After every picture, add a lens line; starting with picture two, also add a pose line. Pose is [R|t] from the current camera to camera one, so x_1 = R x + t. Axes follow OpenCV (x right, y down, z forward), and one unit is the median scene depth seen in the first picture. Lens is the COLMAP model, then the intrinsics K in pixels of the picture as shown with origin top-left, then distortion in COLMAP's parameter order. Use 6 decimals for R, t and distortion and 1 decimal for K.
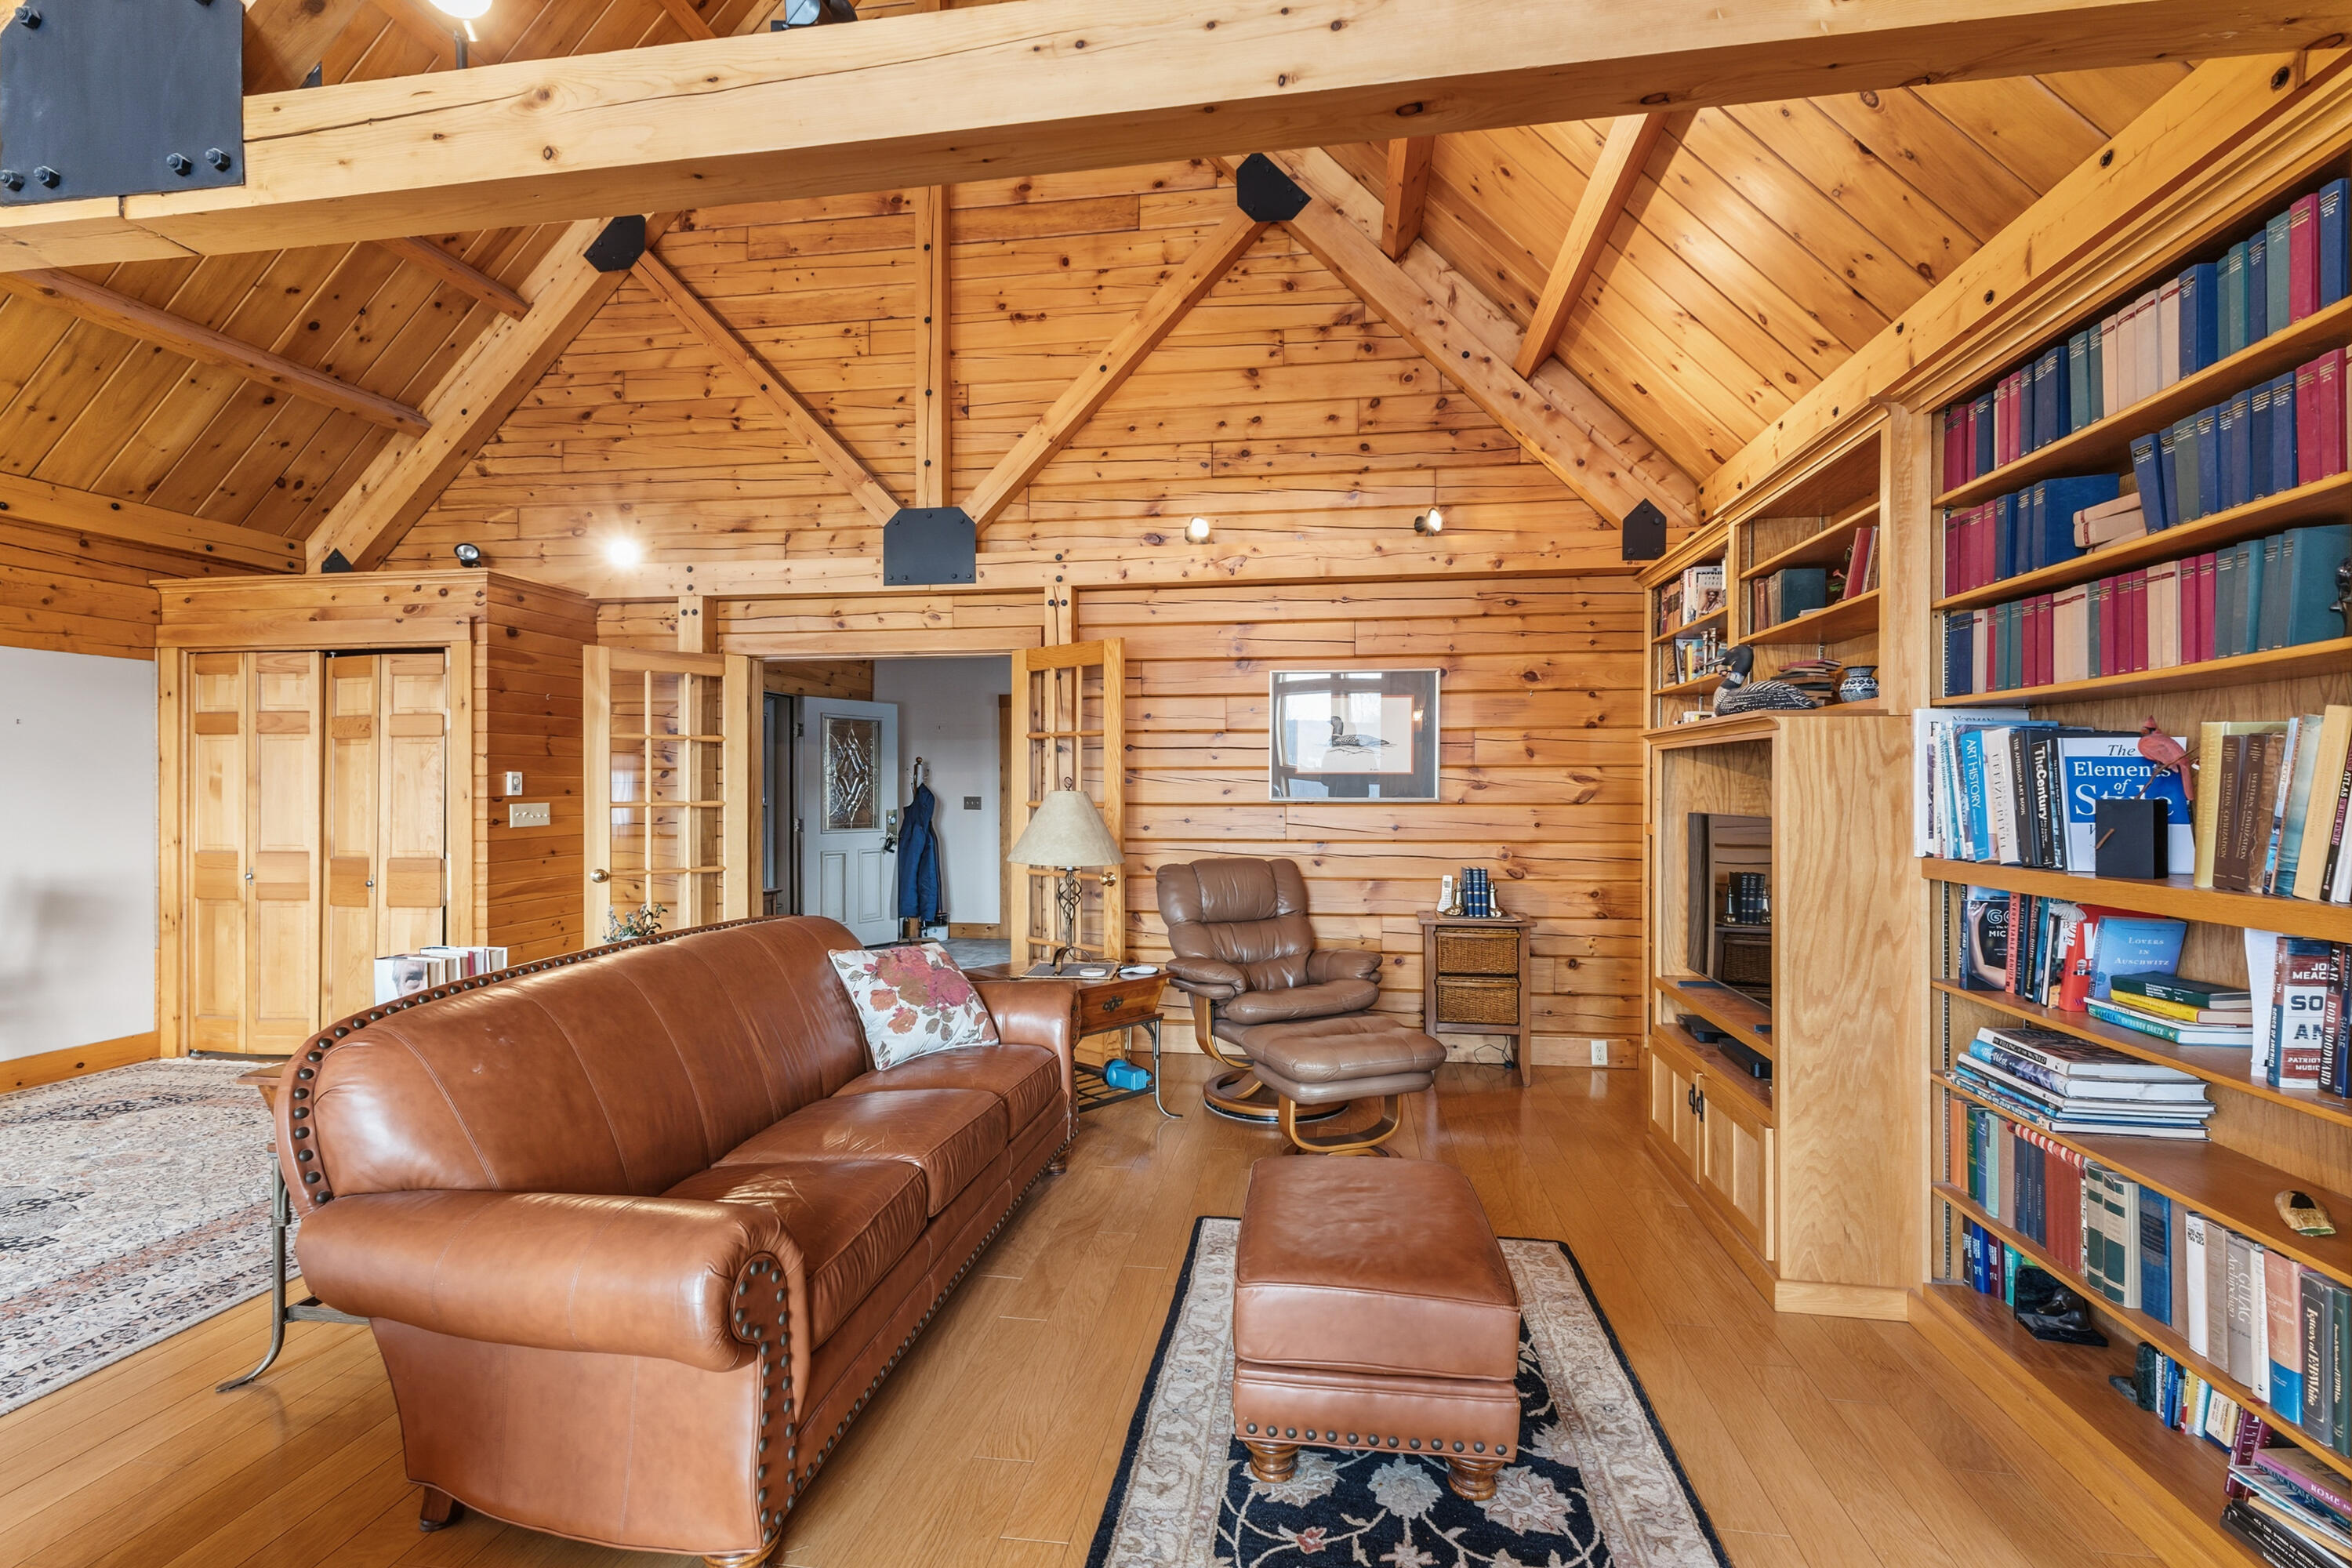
lens RADIAL K [[1048.5, 0, 1179.6], [0, 1048.5, 786.7], [0, 0, 1]] dist [0.010023, -0.001062]
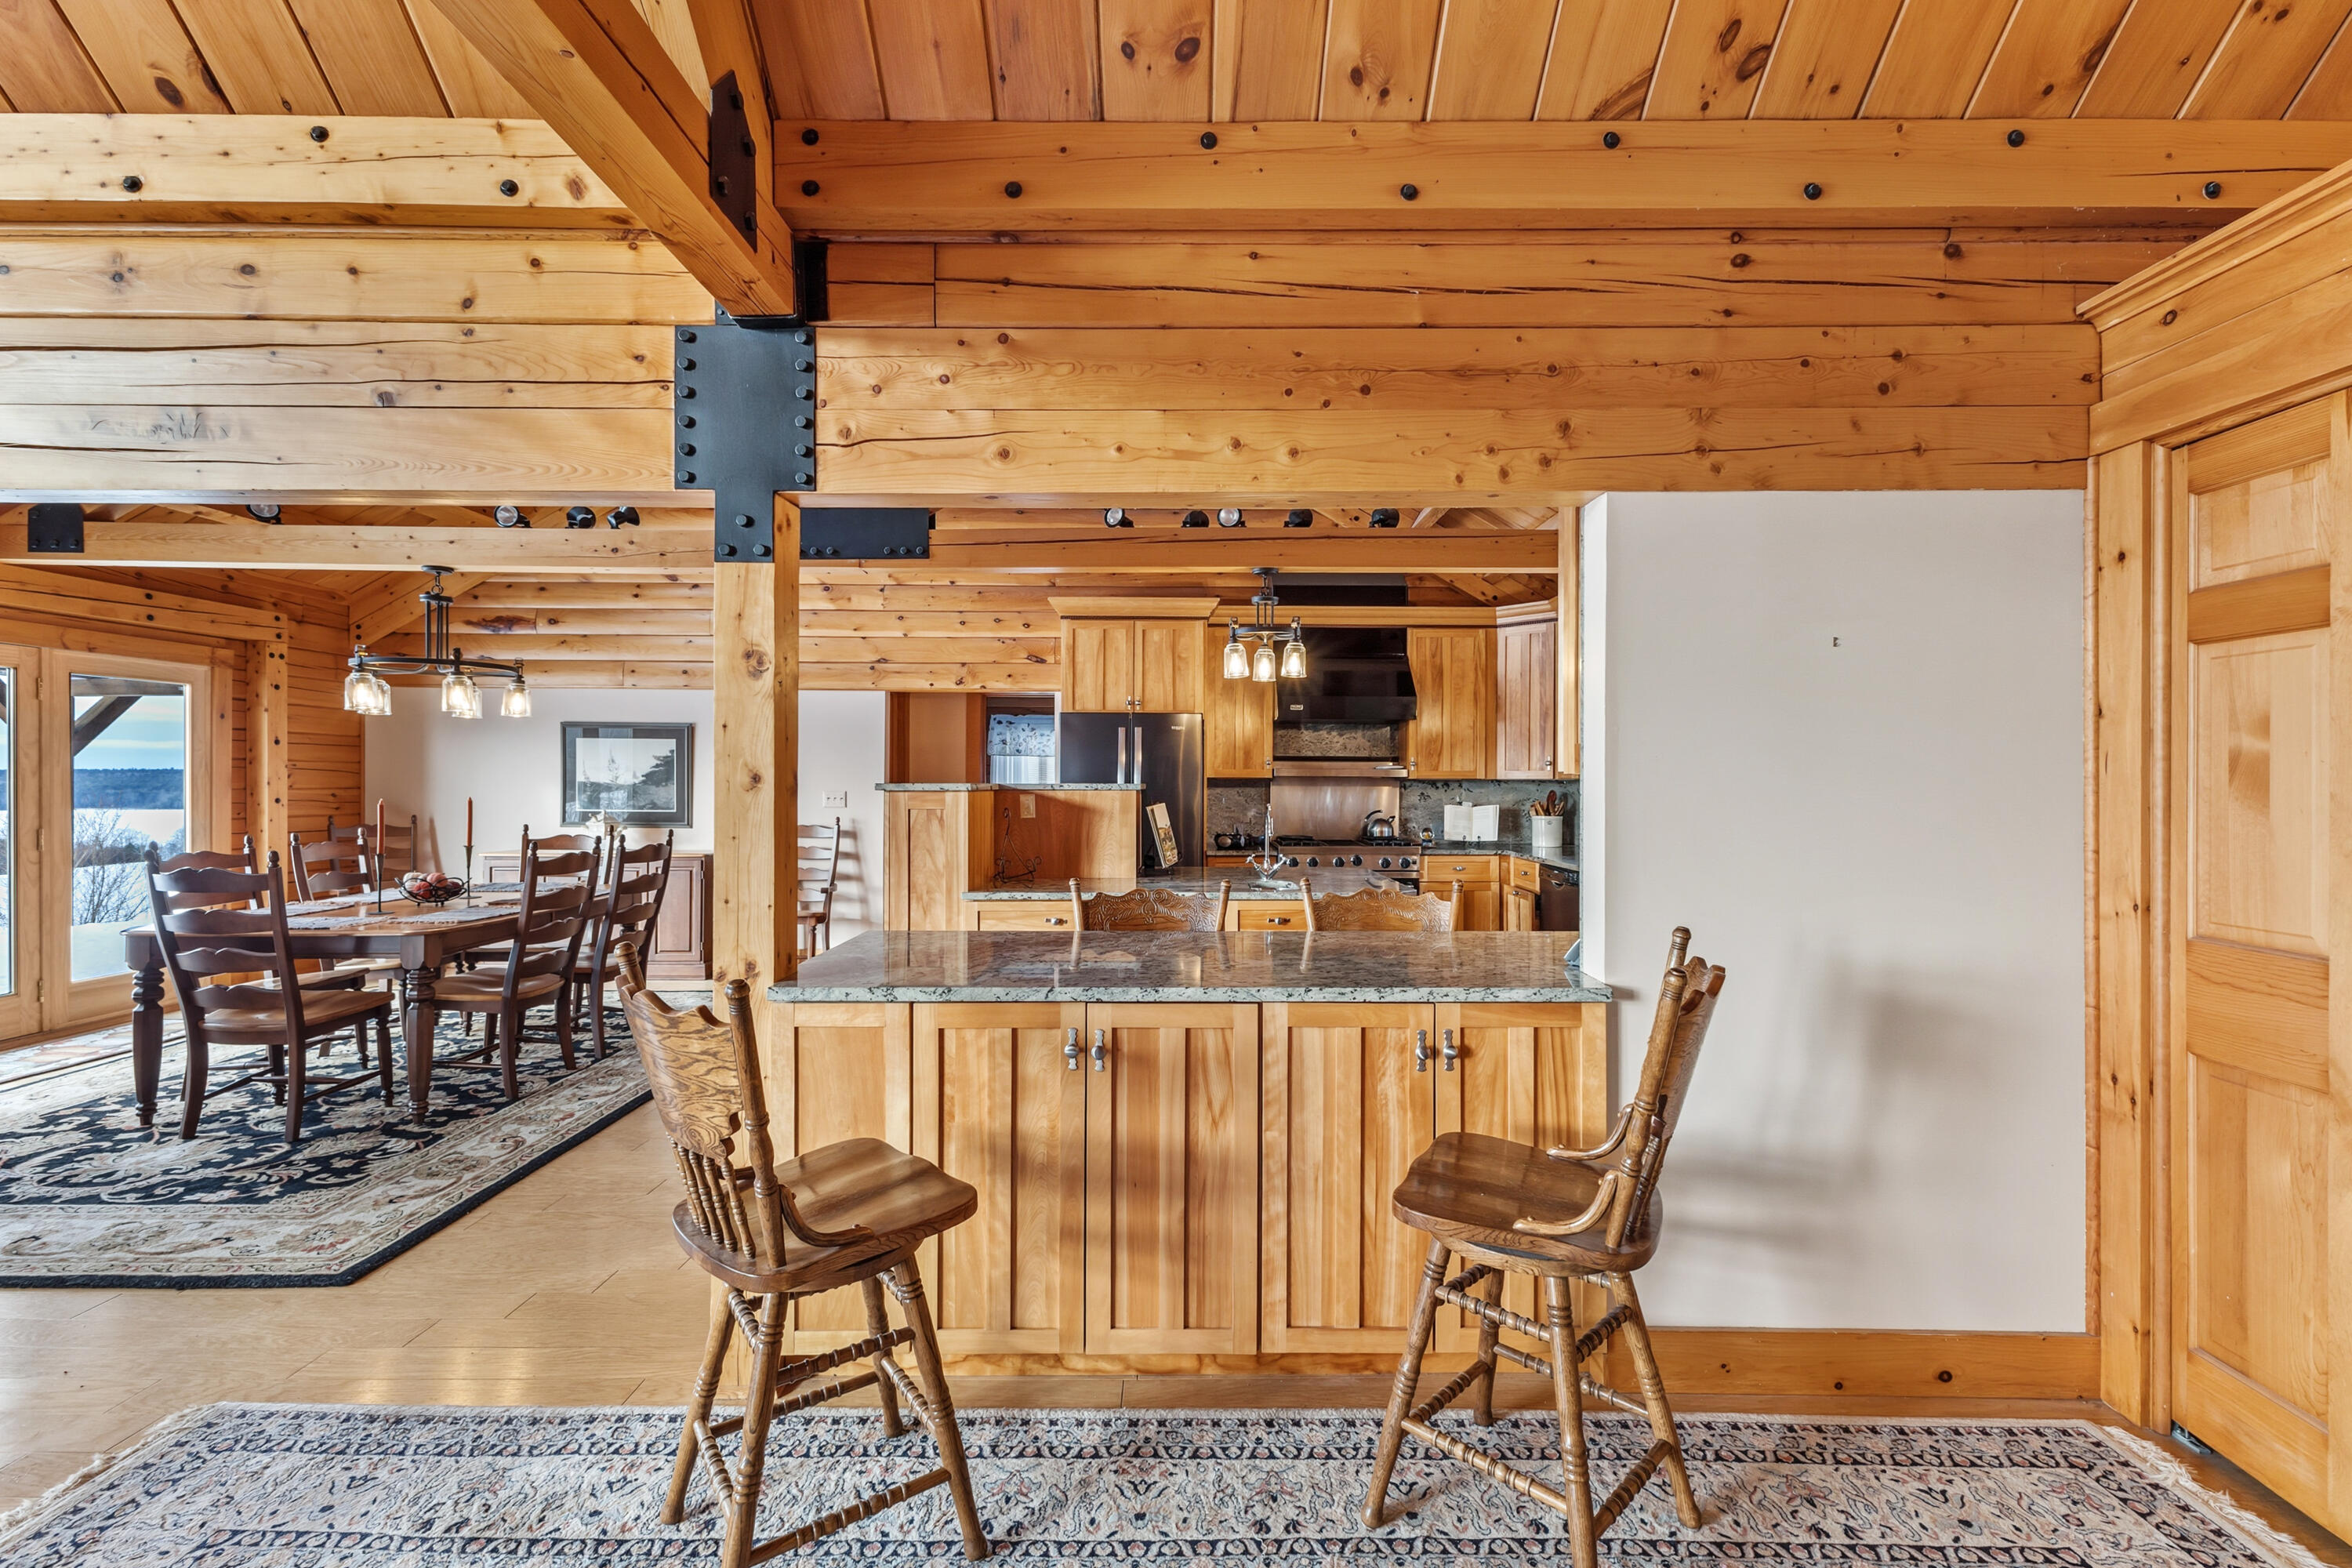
lens RADIAL K [[1017.6, 0, 1179.4], [0, 1017.6, 776.5], [0, 0, 1]] dist [0.001607, 0.000227]
pose [[0.148878, -0.003025, -0.988851, -0.624328], [-0.003059, 0.999989, -0.003519, 0.002901], [0.988851, 0.003549, 0.148867, 0.581153]]
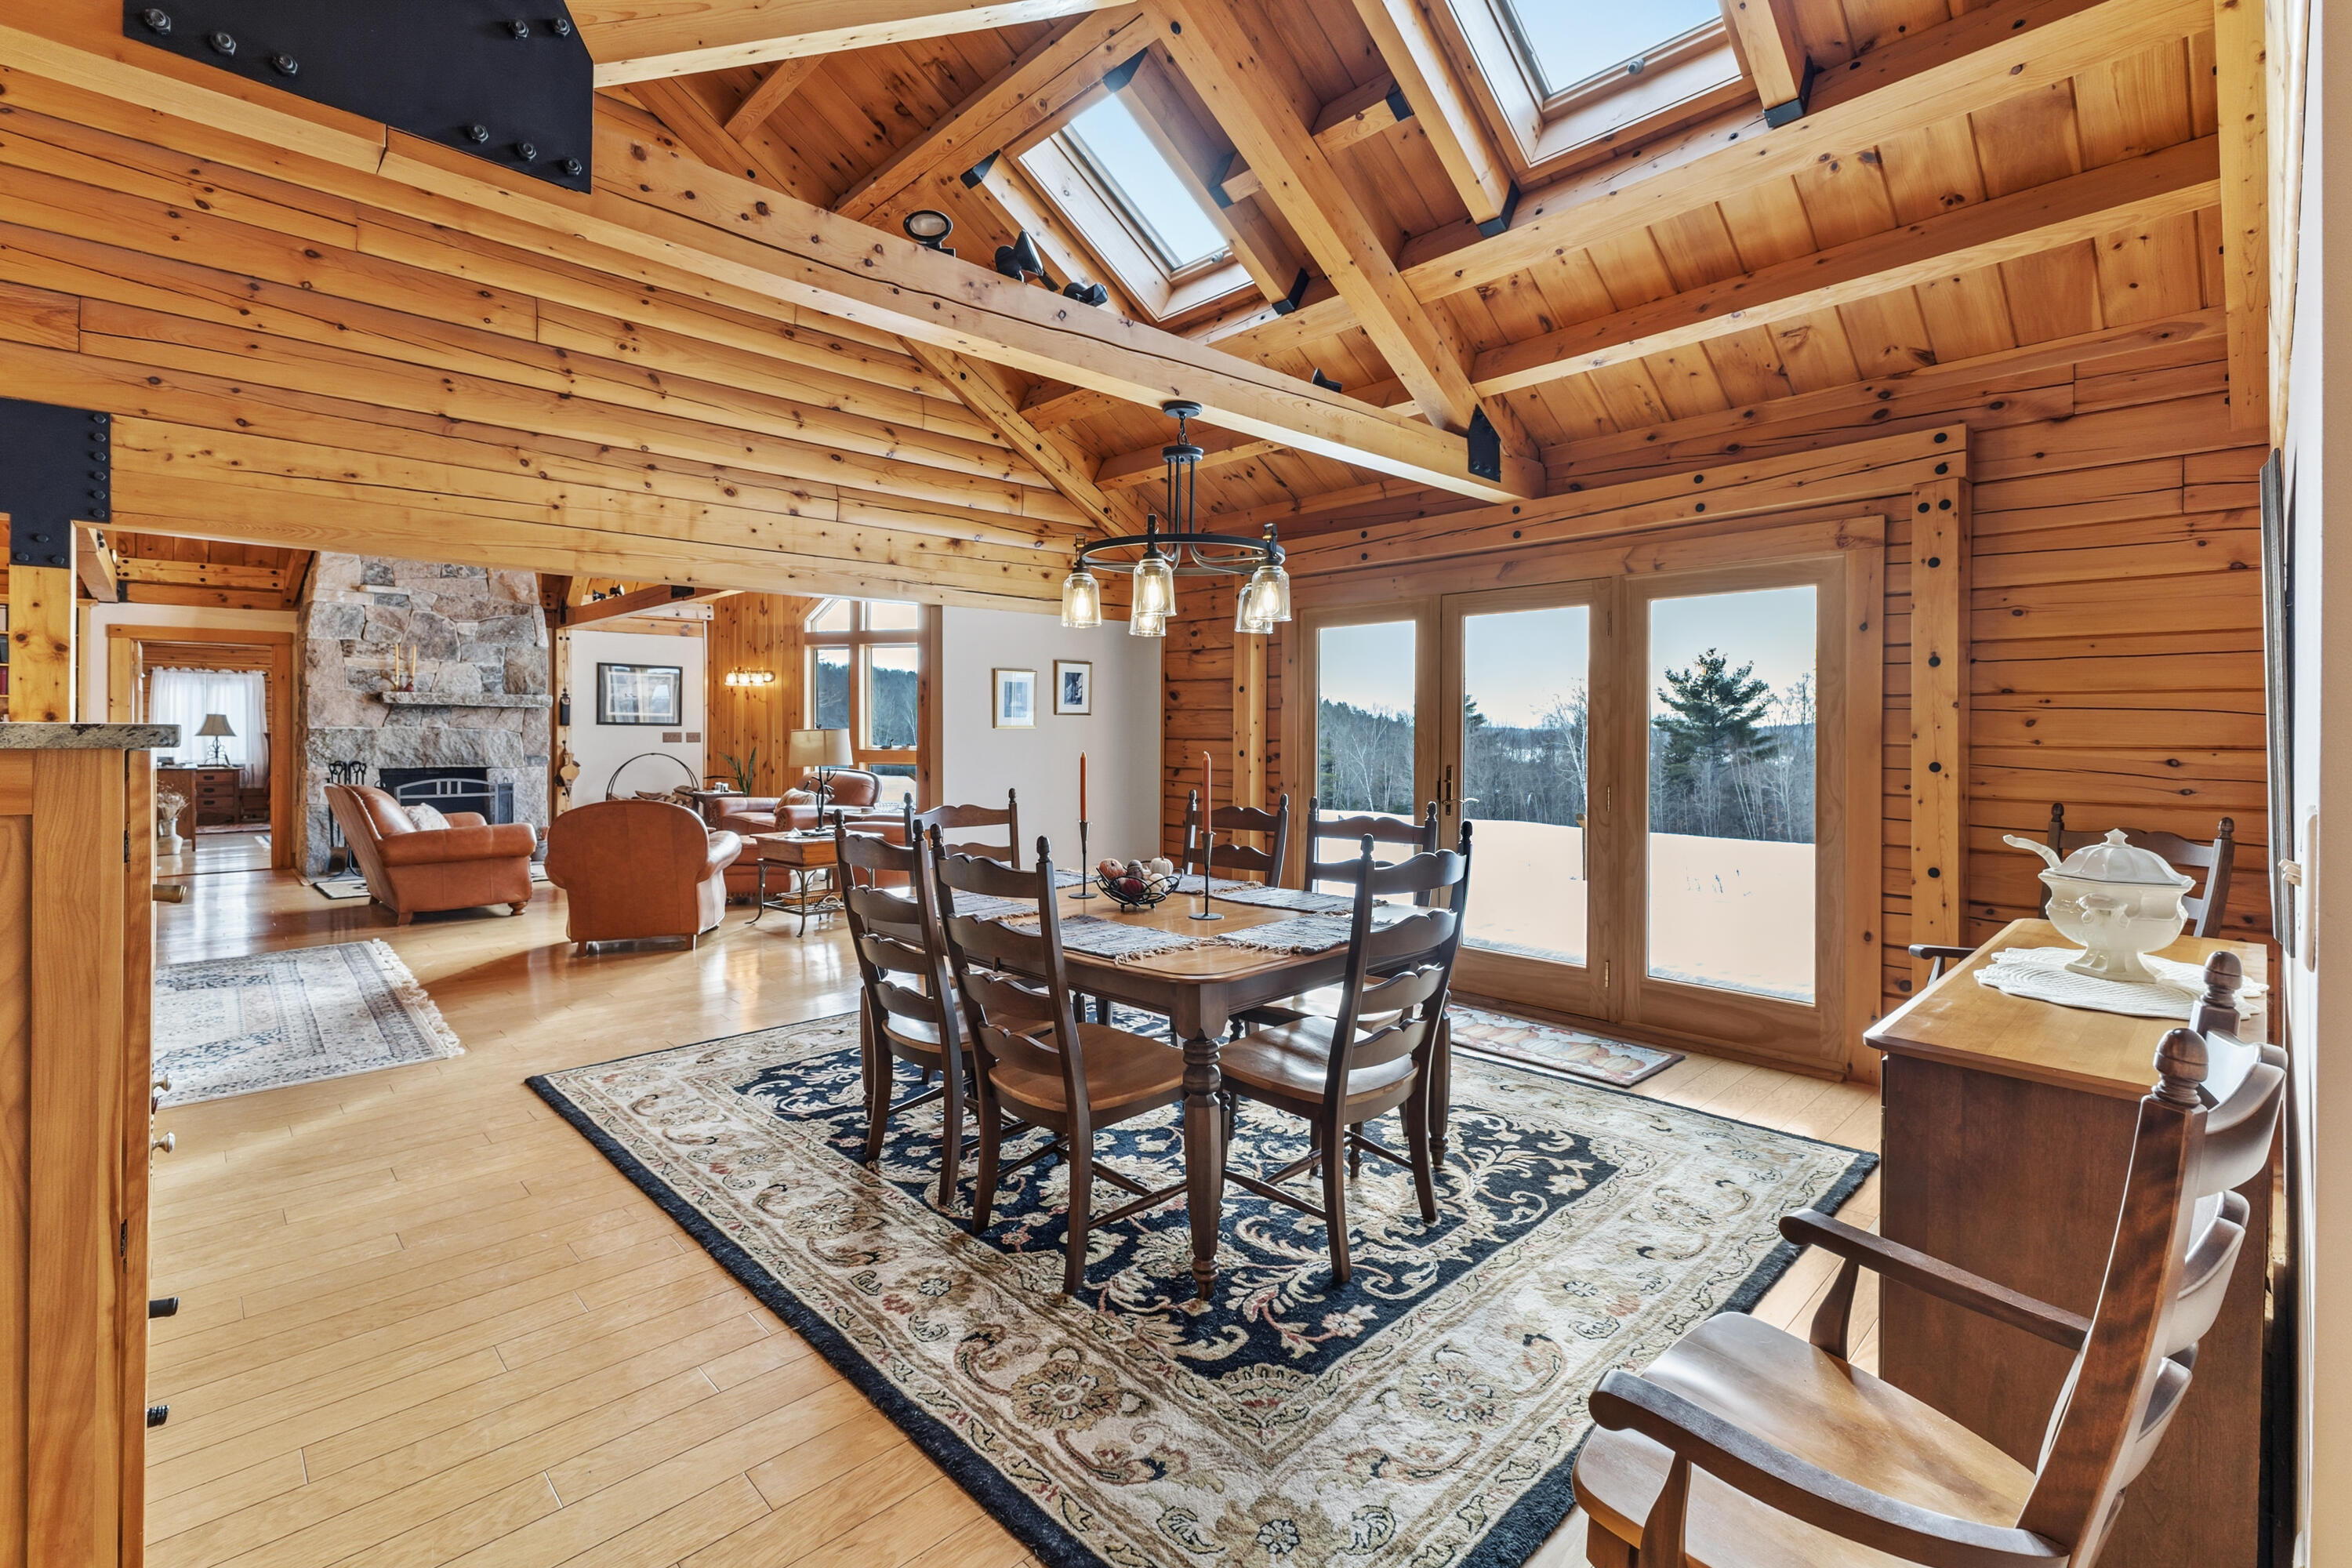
lens RADIAL K [[1051.0, 0, 1179.9], [0, 1051.0, 732.9], [0, 0, 1]] dist [0.011170, -0.000309]
pose [[-0.792609, -0.003091, 0.609722, -2.040001], [-0.003350, 0.999994, 0.000714, 0.008352], [-0.609721, -0.001477, -0.792615, 0.556608]]
